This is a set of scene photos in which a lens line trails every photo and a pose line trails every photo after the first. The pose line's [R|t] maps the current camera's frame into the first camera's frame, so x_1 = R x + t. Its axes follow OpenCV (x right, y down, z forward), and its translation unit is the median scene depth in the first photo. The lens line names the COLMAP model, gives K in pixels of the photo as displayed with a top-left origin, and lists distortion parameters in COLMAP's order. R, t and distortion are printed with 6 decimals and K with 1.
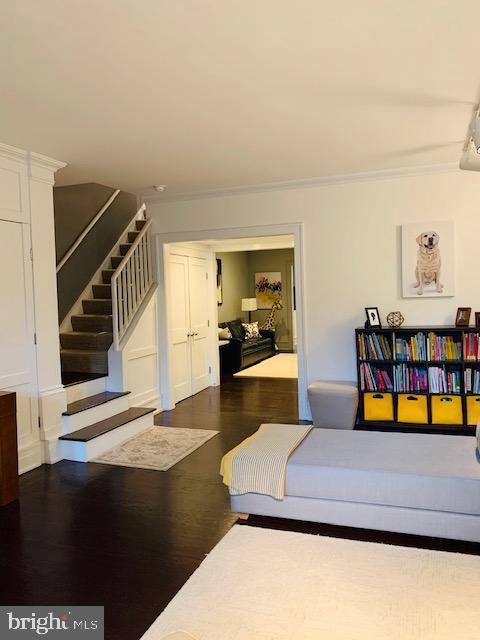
lens RADIAL K [[510.1, 0, 238.6], [0, 510.1, 316.7], [0, 0, 1]] dist [0.071494, -0.000349]
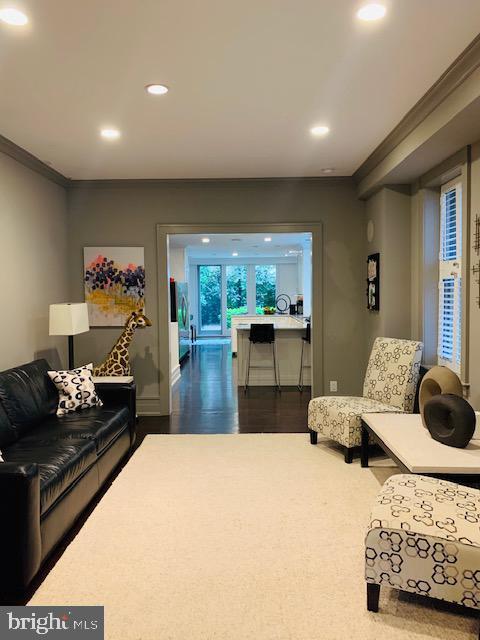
lens RADIAL K [[510.1, 0, 240.5], [0, 510.1, 319.9], [0, 0, 1]] dist [0.071494, -0.000349]
pose [[0.945045, -0.002329, 0.326931, 0.015228], [0.002579, 0.999997, -0.000330, -0.021763], [-0.326929, 0.001156, 0.945048, 0.557753]]
